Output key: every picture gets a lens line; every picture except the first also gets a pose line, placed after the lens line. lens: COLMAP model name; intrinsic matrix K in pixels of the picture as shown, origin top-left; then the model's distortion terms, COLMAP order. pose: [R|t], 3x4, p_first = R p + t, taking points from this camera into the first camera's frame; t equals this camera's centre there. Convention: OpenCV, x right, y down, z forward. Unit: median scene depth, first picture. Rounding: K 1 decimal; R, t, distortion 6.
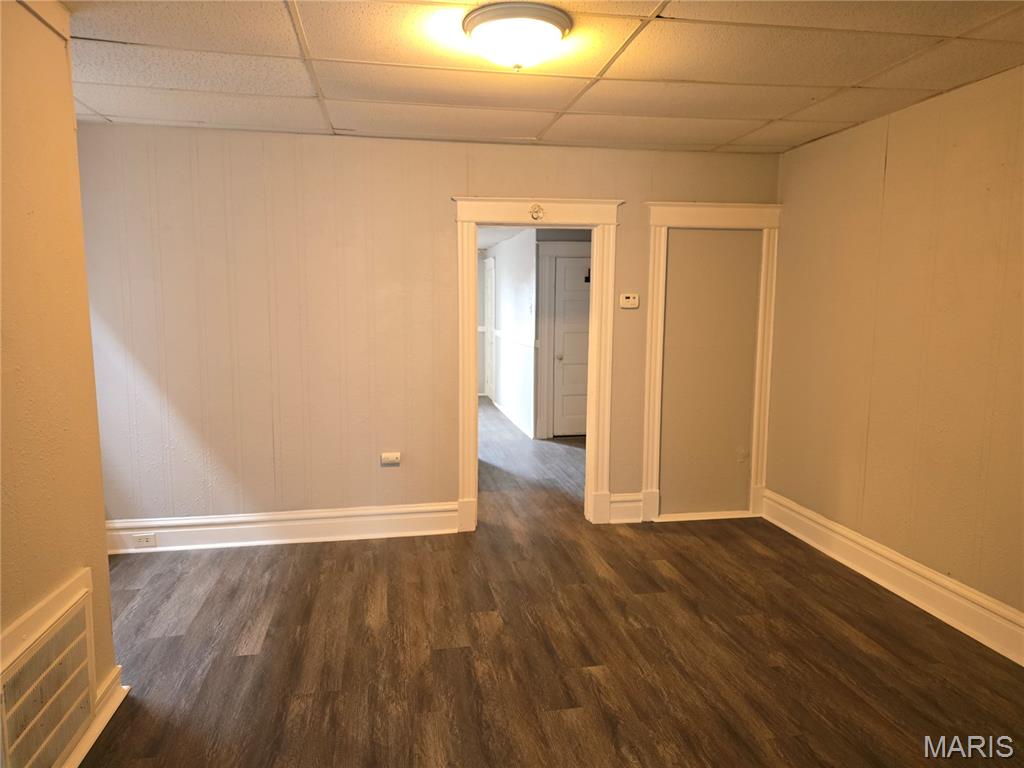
lens RADIAL K [[694.0, 0, 519.5], [0, 694.0, 383.1], [0, 0, 1]] dist [0.081295, -0.085578]
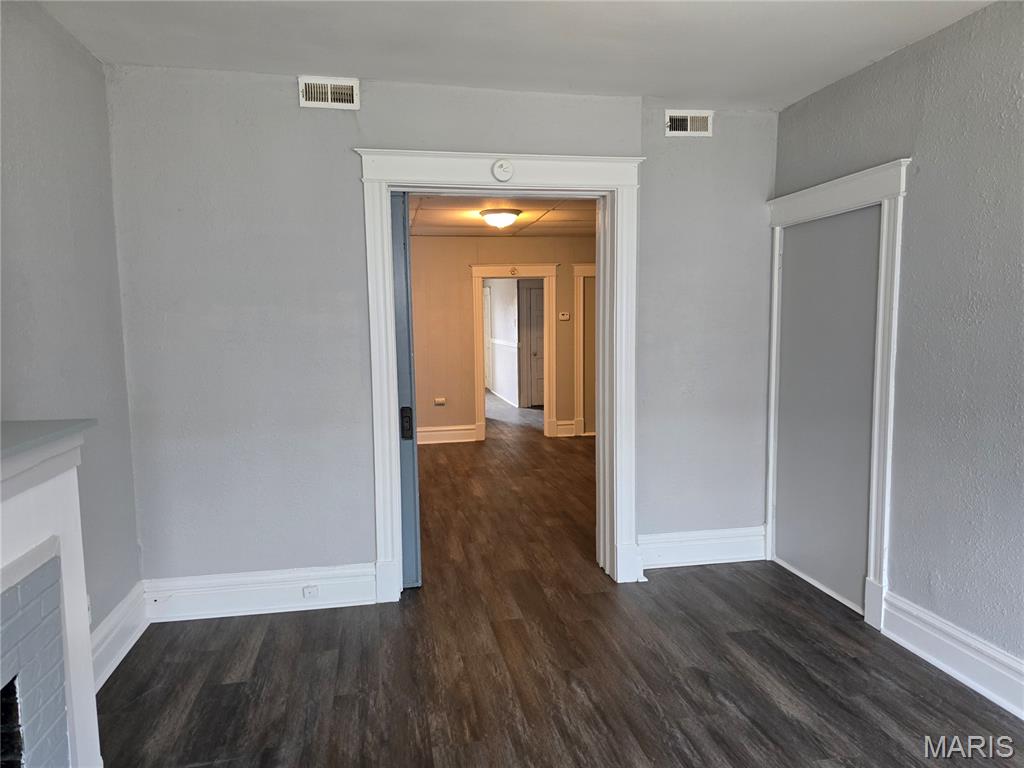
lens RADIAL K [[694.0, 0, 519.5], [0, 694.0, 383.1], [0, 0, 1]] dist [0.081295, -0.085578]
pose [[0.999791, -0.010481, 0.017548, -0.001667], [0.010788, 0.999789, -0.017484, 0.100604], [-0.017361, 0.017670, 0.999693, -0.950720]]
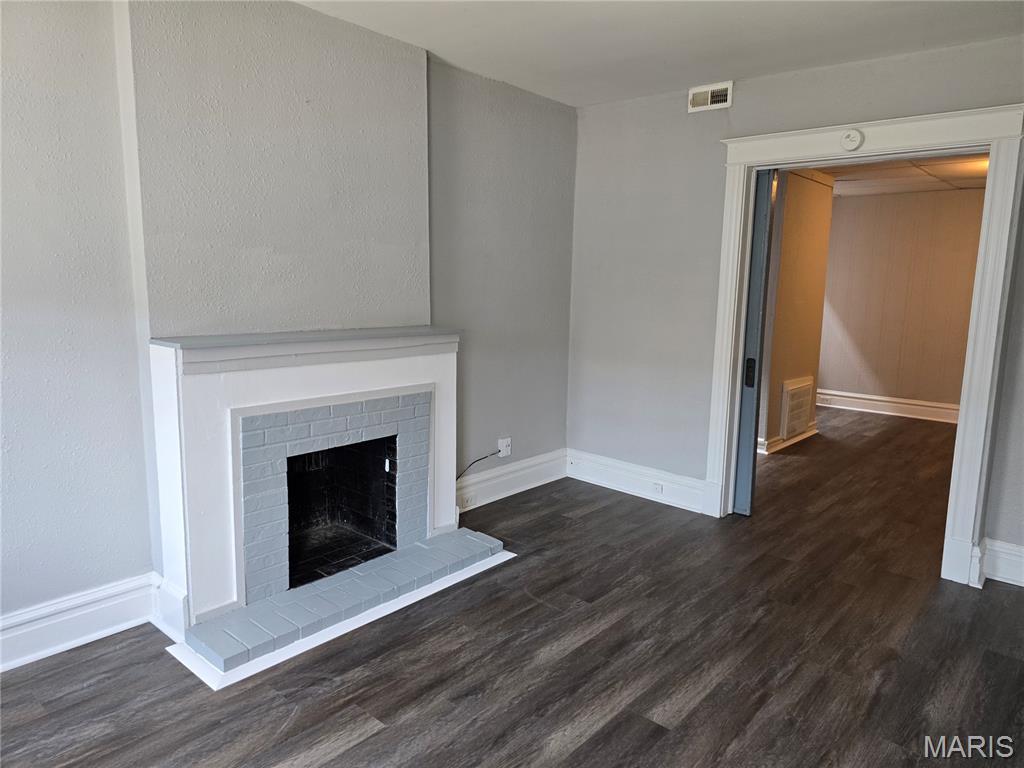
lens RADIAL K [[694.0, 0, 519.5], [0, 694.0, 383.1], [0, 0, 1]] dist [0.081295, -0.085578]
pose [[0.625688, 0.136456, -0.768046, 0.472910], [-0.108935, 0.990218, 0.087184, 0.095198], [0.772430, 0.029117, 0.634432, -0.977864]]
